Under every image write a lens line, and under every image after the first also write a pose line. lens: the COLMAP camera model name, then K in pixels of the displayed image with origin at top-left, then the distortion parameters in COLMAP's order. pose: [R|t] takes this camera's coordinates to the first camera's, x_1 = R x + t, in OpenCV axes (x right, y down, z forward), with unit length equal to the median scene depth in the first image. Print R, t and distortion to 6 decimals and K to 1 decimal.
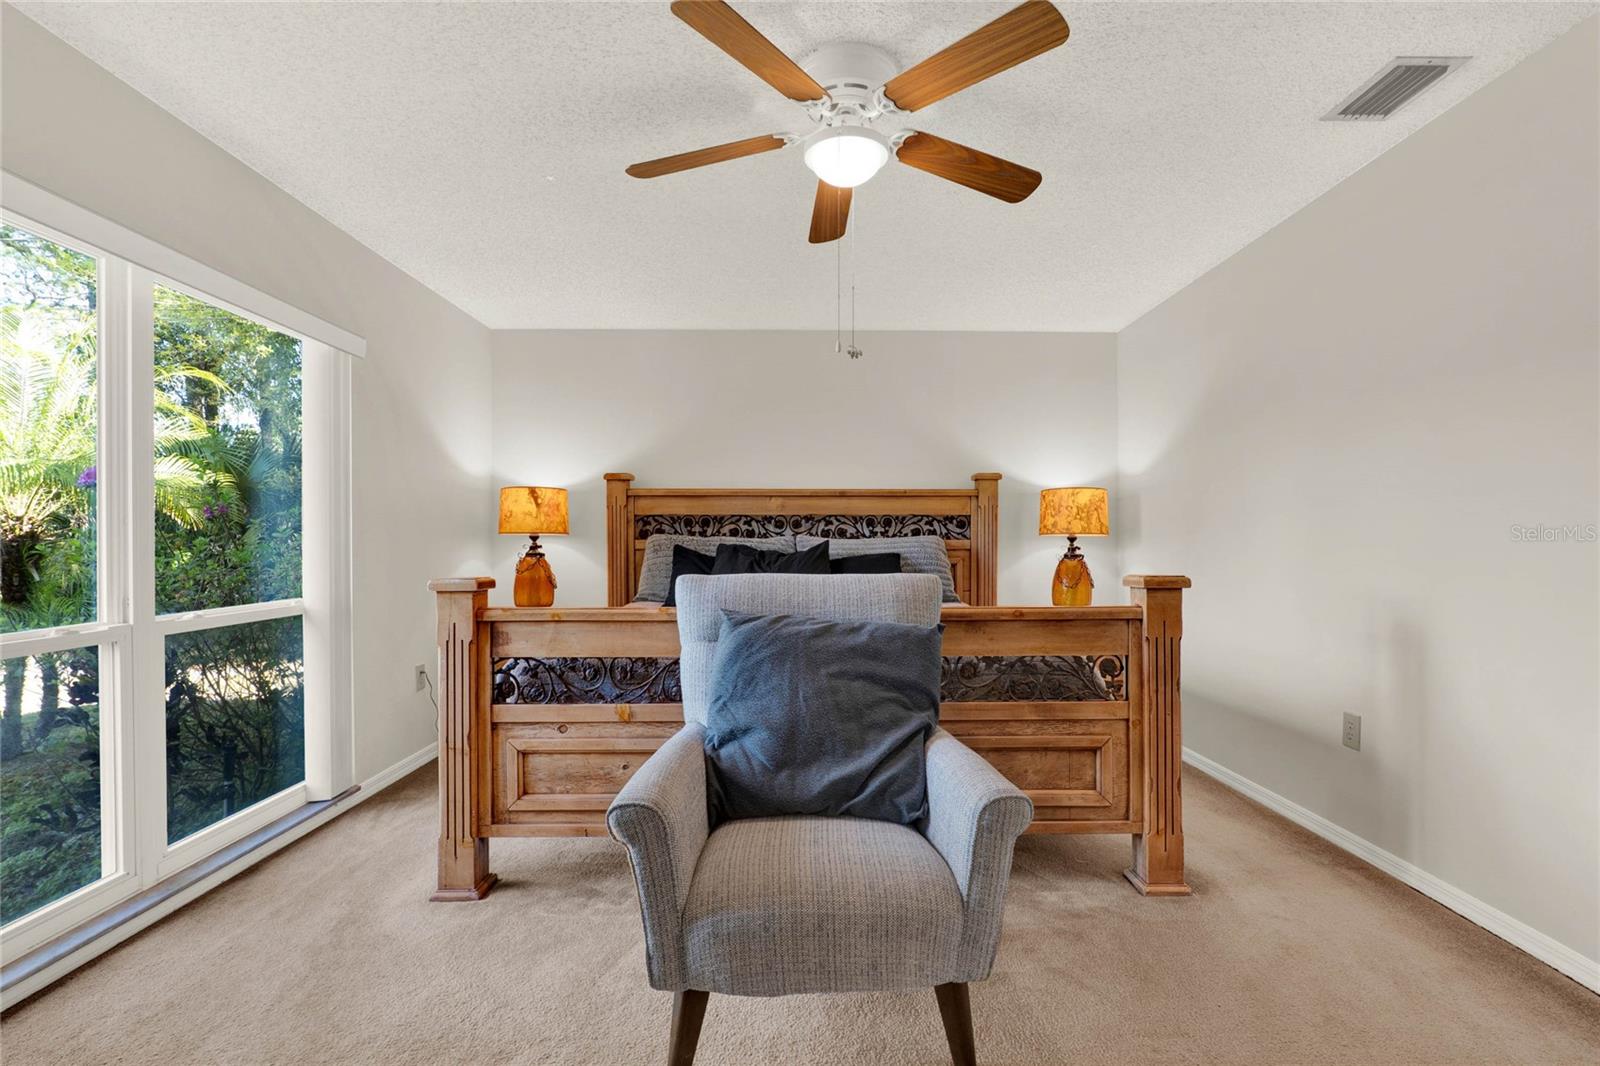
lens RADIAL K [[751.7, 0, 803.8], [0, 751.7, 541.5], [0, 0, 1]] dist [-0.018425, 0.000282]
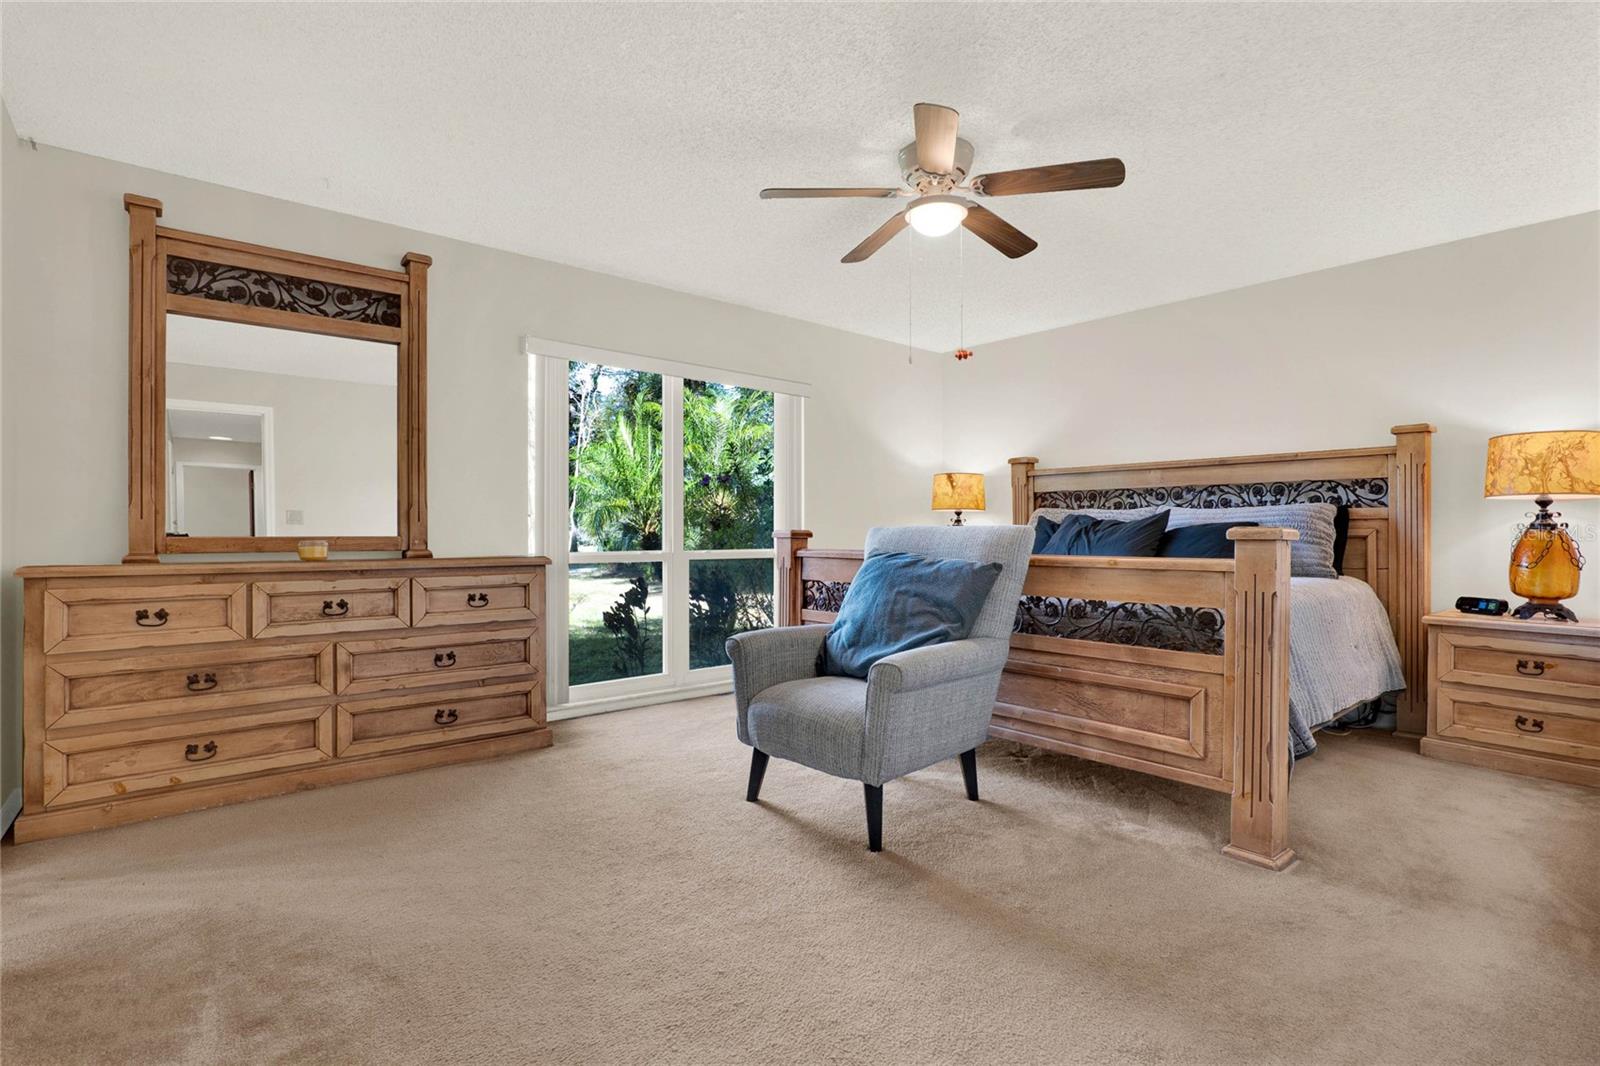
lens RADIAL K [[751.7, 0, 802.4], [0, 751.7, 529.8], [0, 0, 1]] dist [-0.018425, 0.000282]
pose [[0.646464, -0.001101, -0.762944, 0.444267], [-0.003293, 0.999986, -0.004234, 0.029376], [0.762937, 0.005250, 0.646451, -0.027204]]
